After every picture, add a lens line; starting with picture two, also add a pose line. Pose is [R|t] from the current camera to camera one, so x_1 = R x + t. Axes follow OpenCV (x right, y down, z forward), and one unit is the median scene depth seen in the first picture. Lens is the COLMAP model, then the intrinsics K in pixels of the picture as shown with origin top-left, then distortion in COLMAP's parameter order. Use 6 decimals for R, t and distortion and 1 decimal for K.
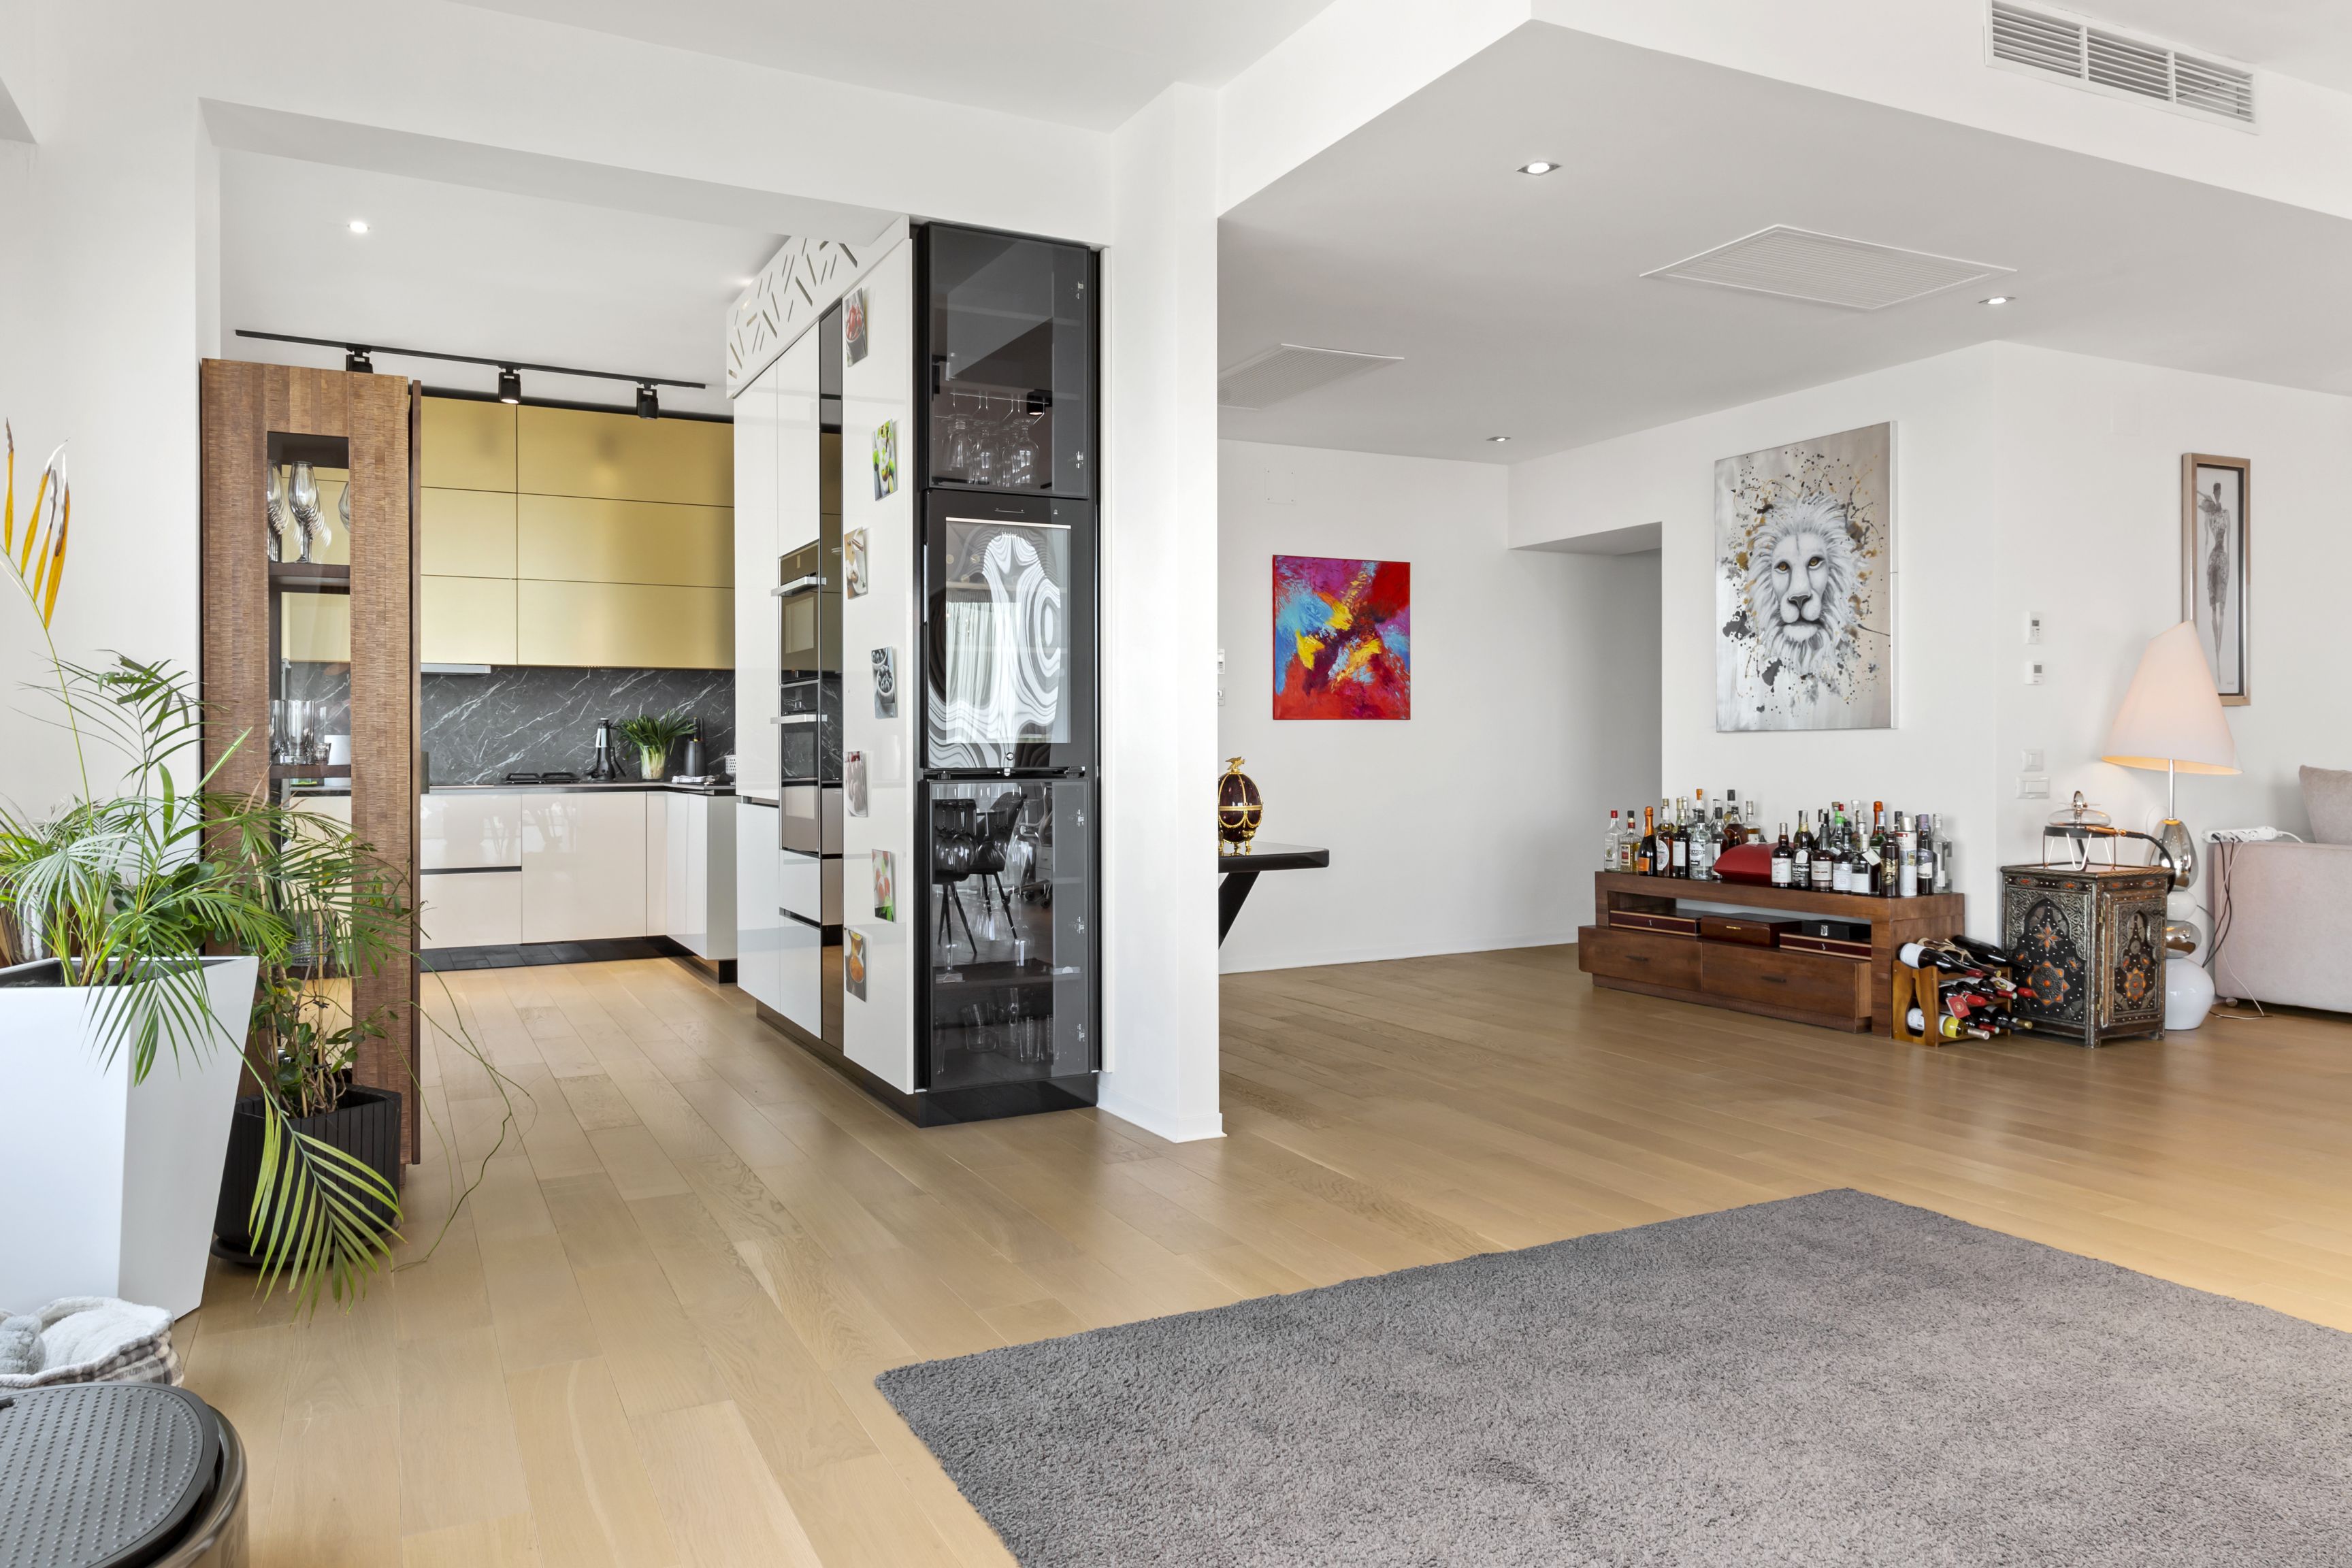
lens RADIAL K [[1658.3, 0, 1183.0], [0, 1658.3, 746.3], [0, 0, 1]] dist [0.004537, -0.000535]
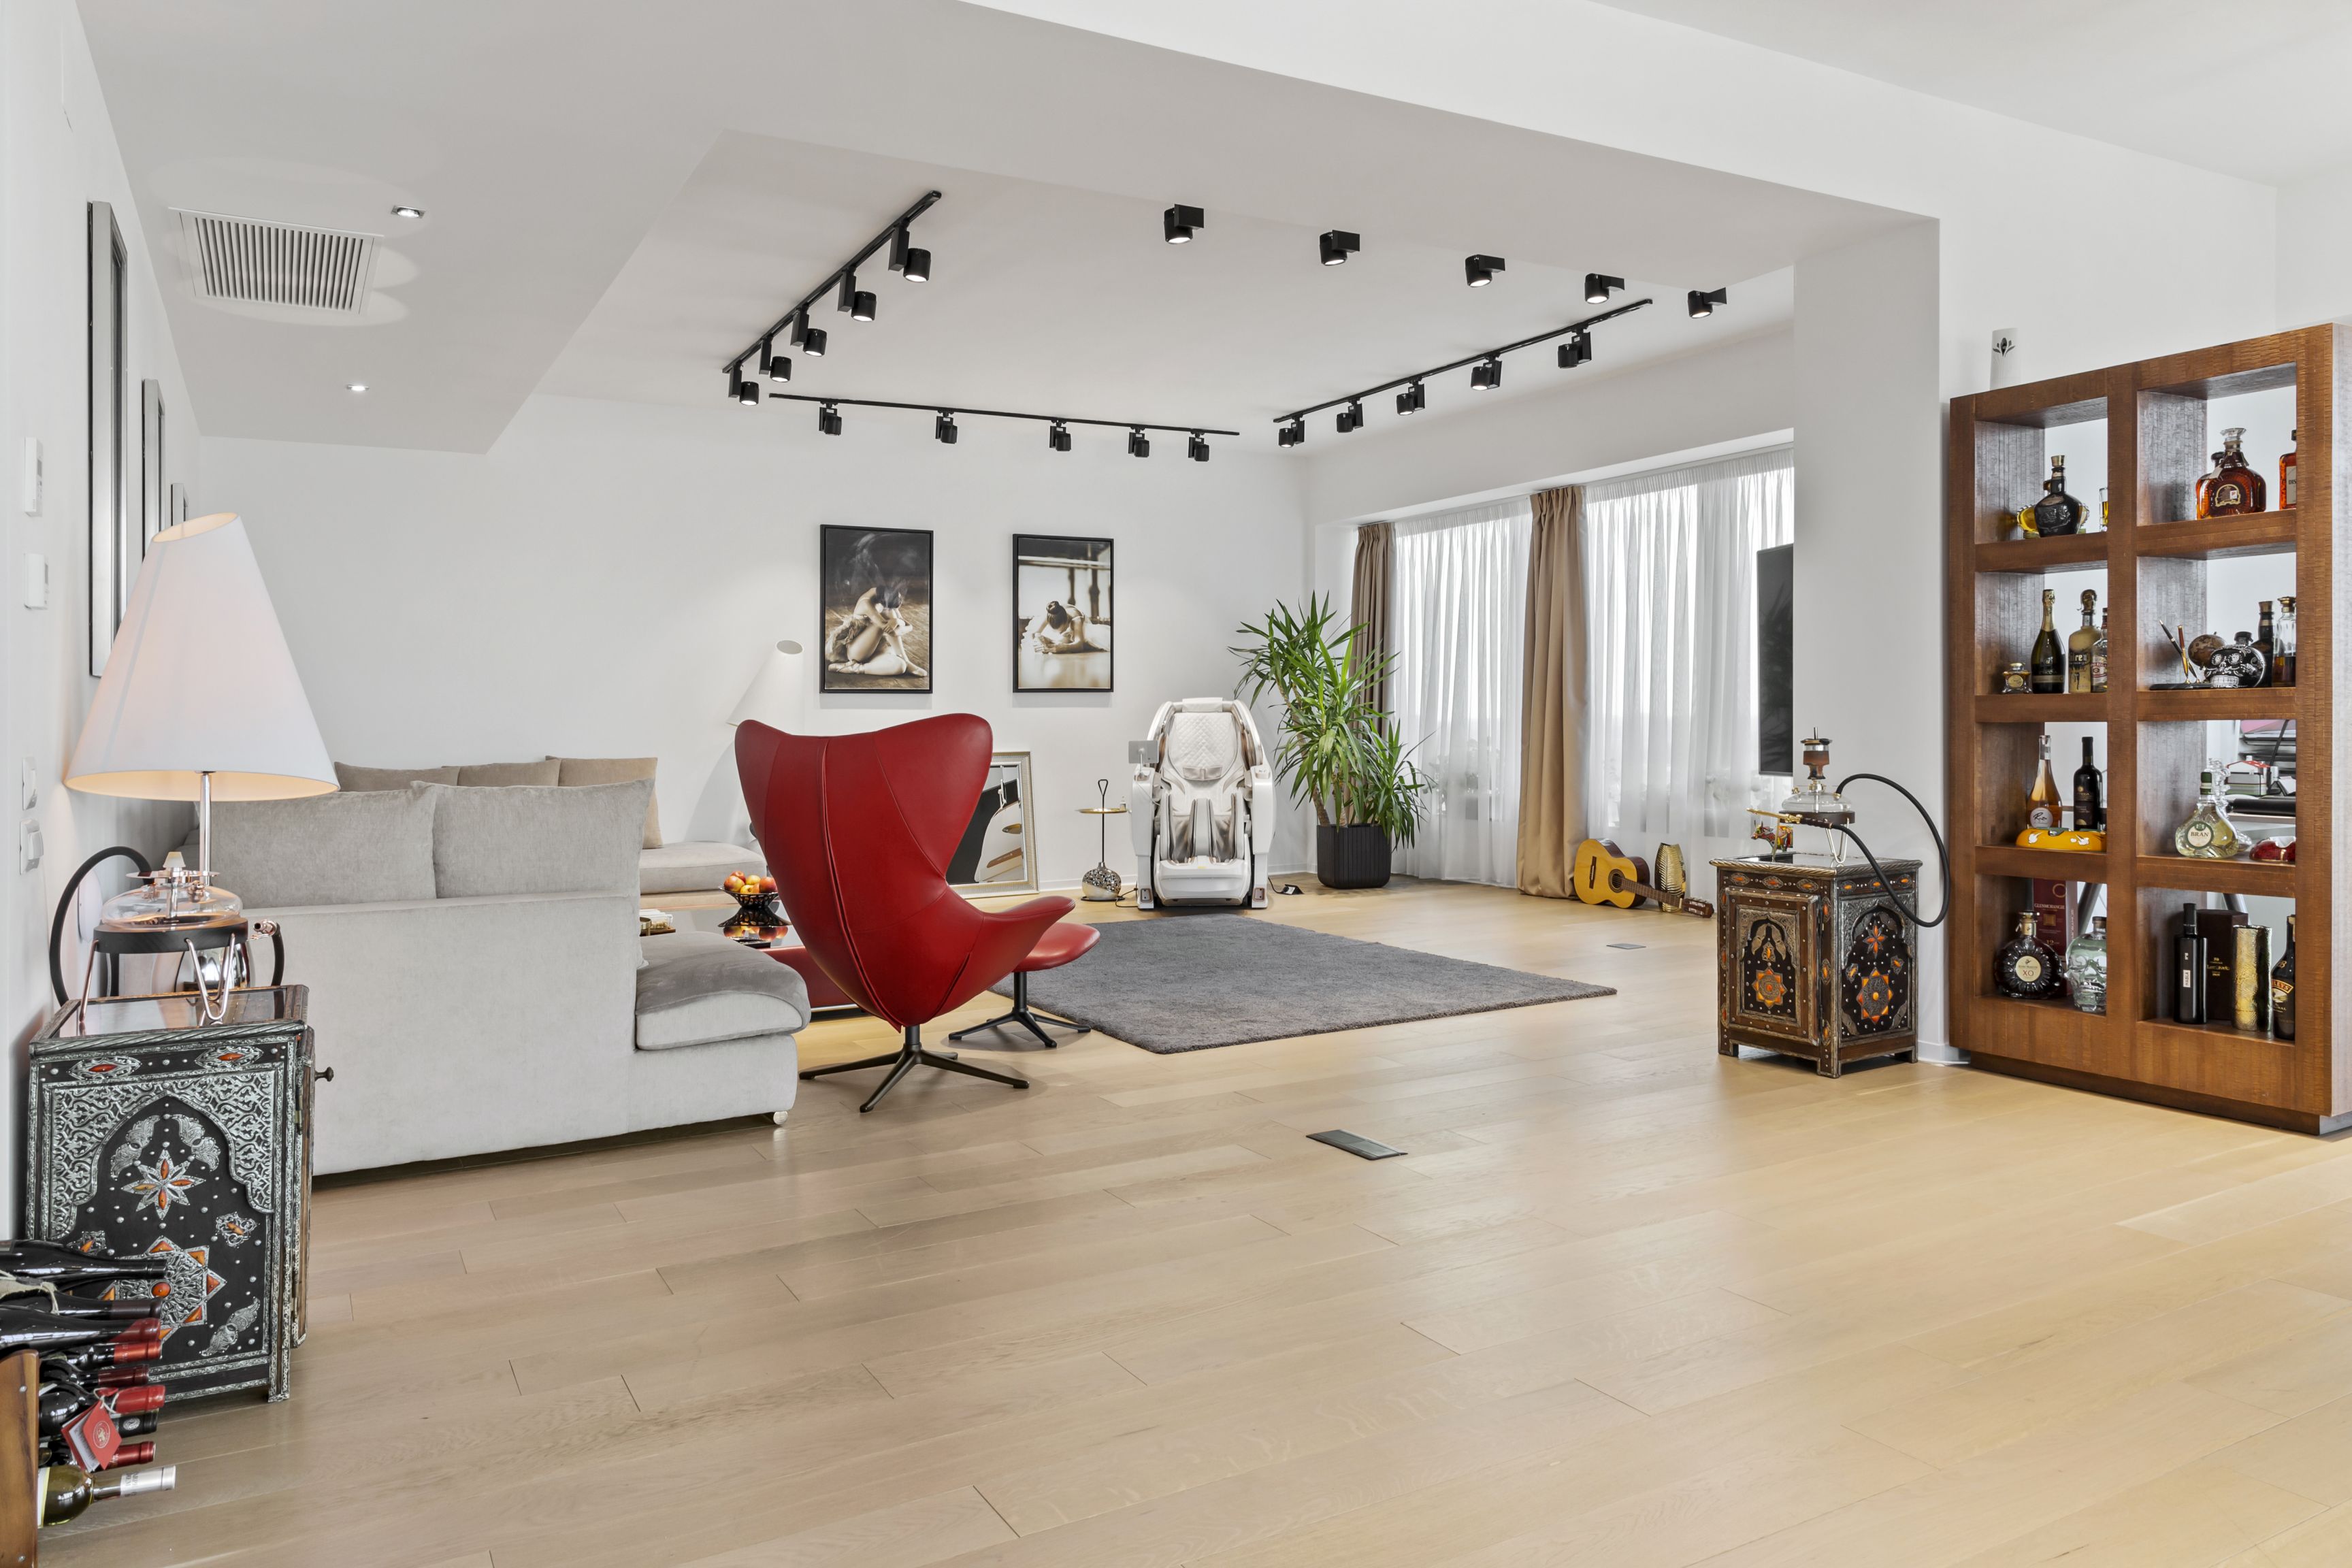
lens RADIAL K [[1630.6, 0, 1168.0], [0, 1630.6, 730.3], [0, 0, 1]] dist [-0.000460, -0.002697]
pose [[-0.012047, 0.005907, 0.999910, 0.084790], [0.016527, 0.999847, -0.005707, 0.002376], [-0.999791, 0.016456, -0.012142, 0.704662]]
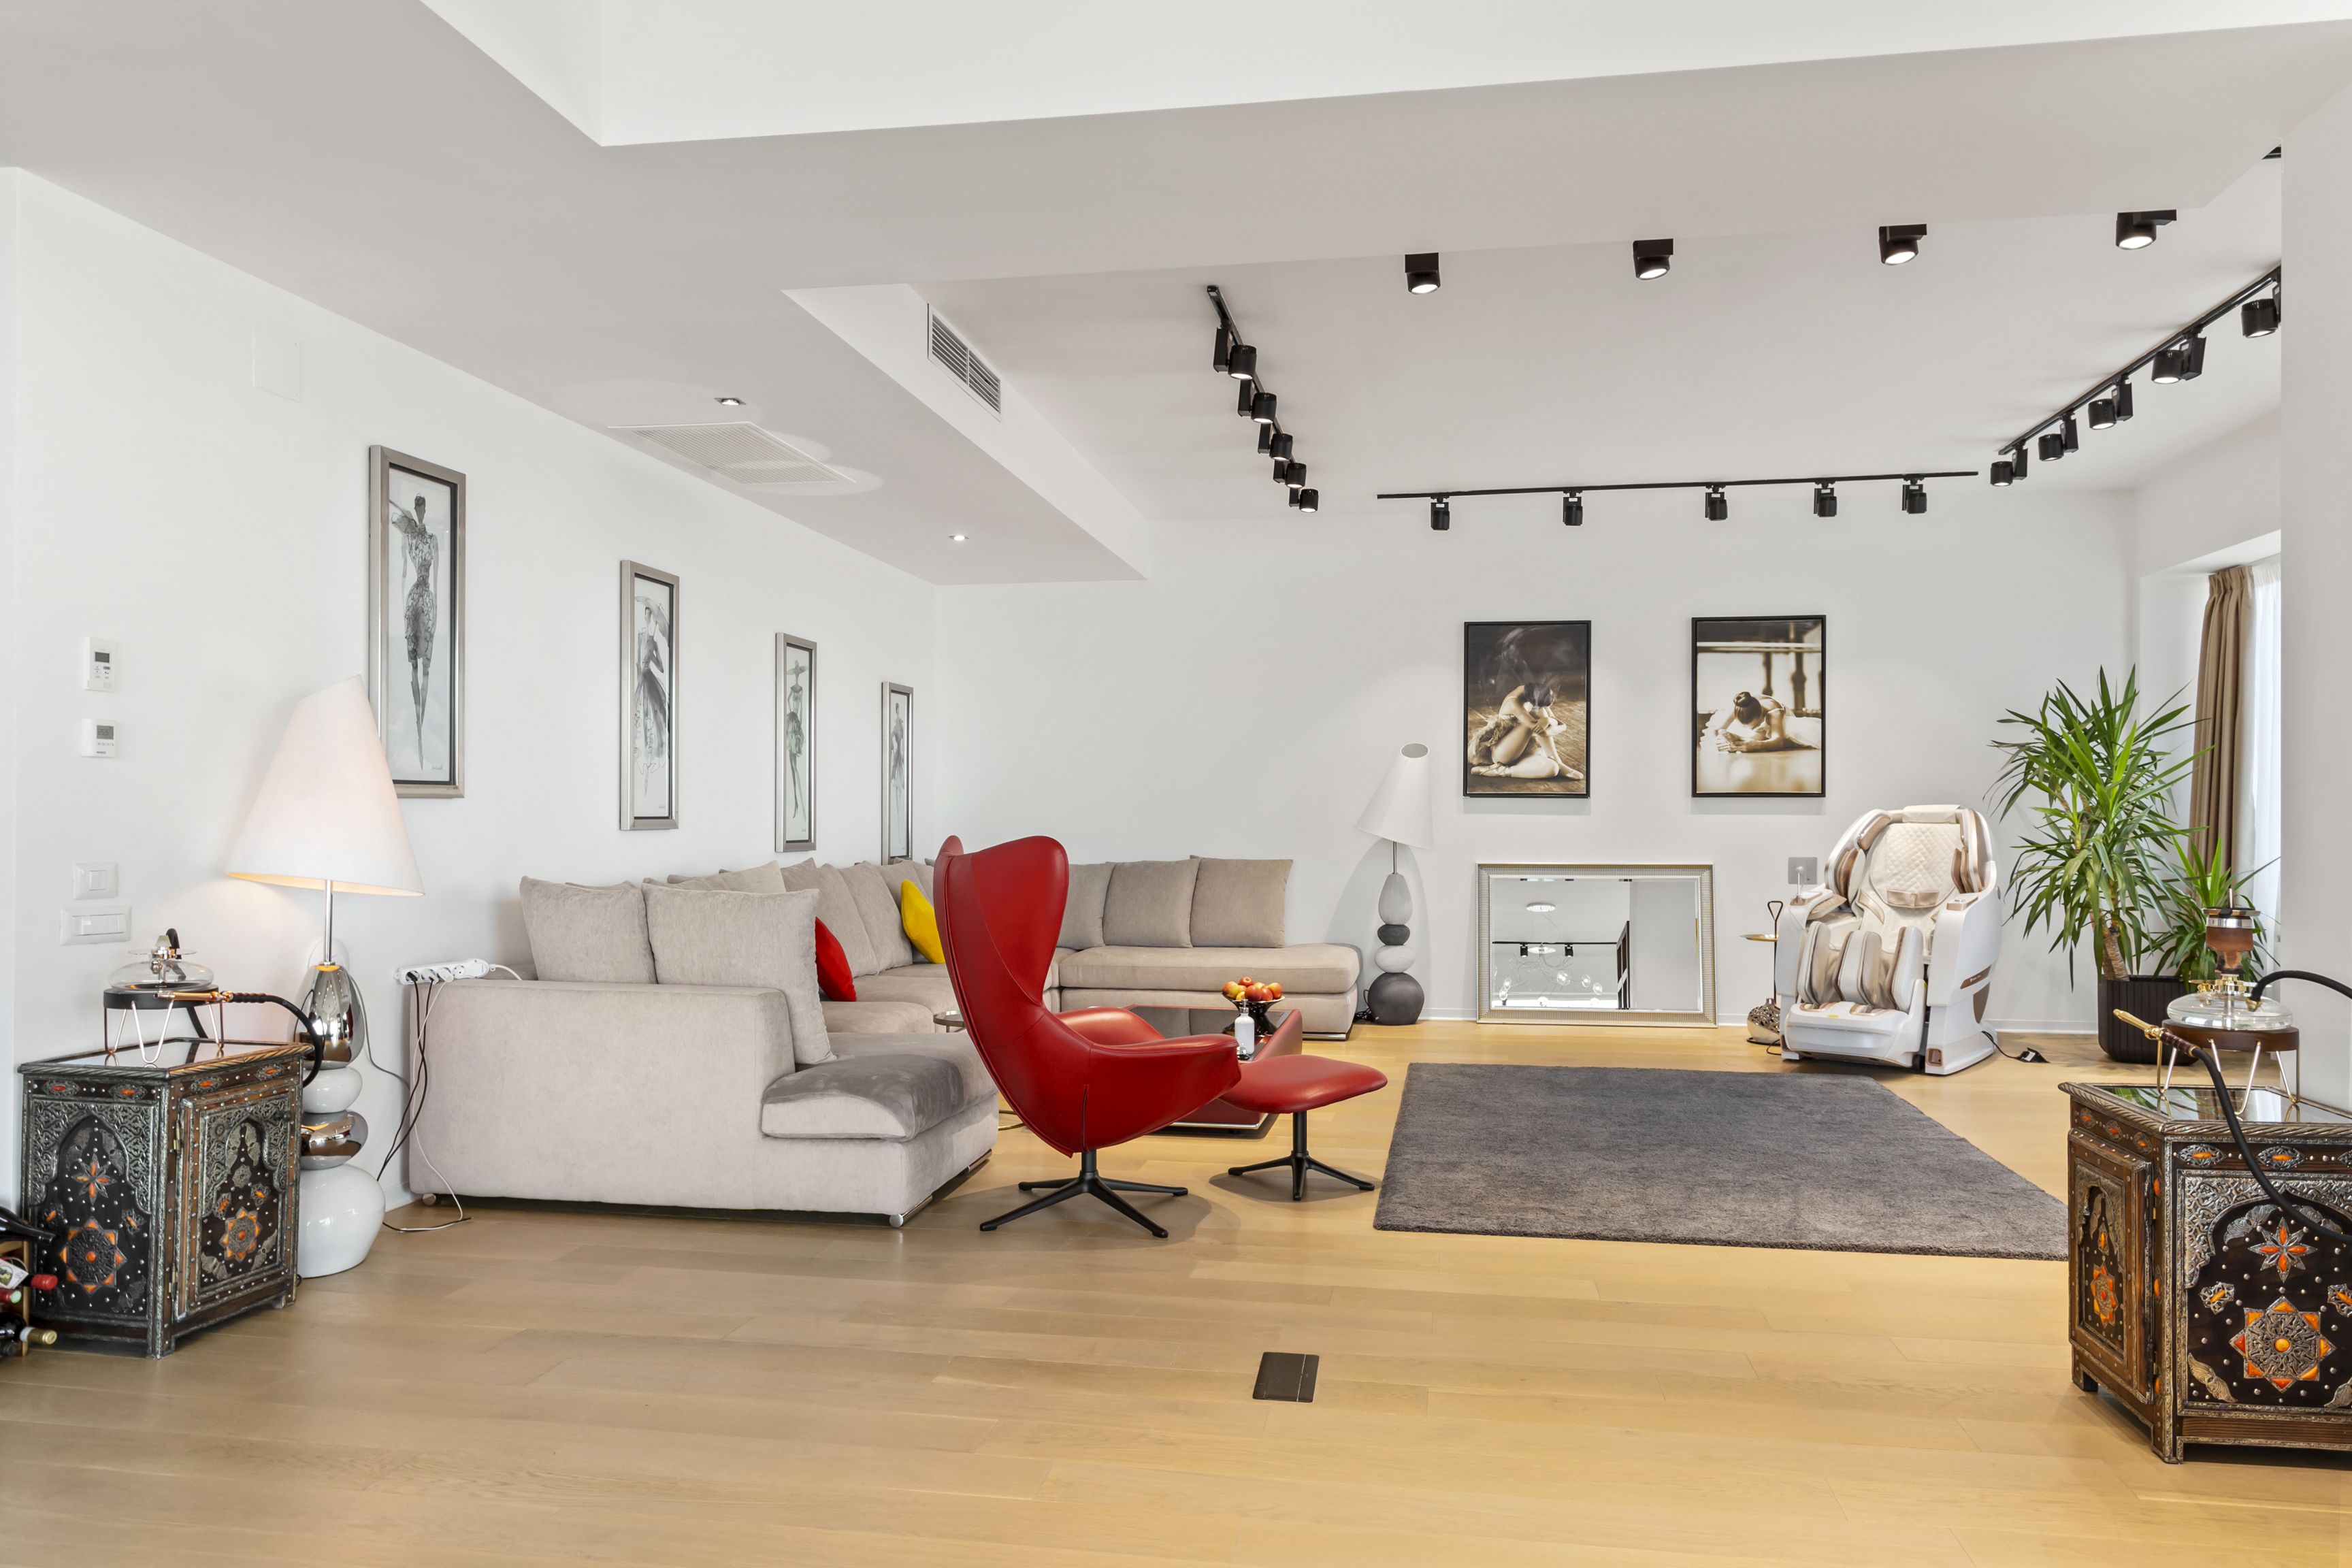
lens RADIAL K [[1618.8, 0, 1120.6], [0, 1618.8, 795.7], [0, 0, 1]] dist [0.002313, -0.004224]
pose [[0.638906, 0.022034, 0.768969, 0.290824], [-0.007098, 0.999716, -0.022749, -0.012109], [-0.769252, 0.009076, 0.638881, 0.324378]]
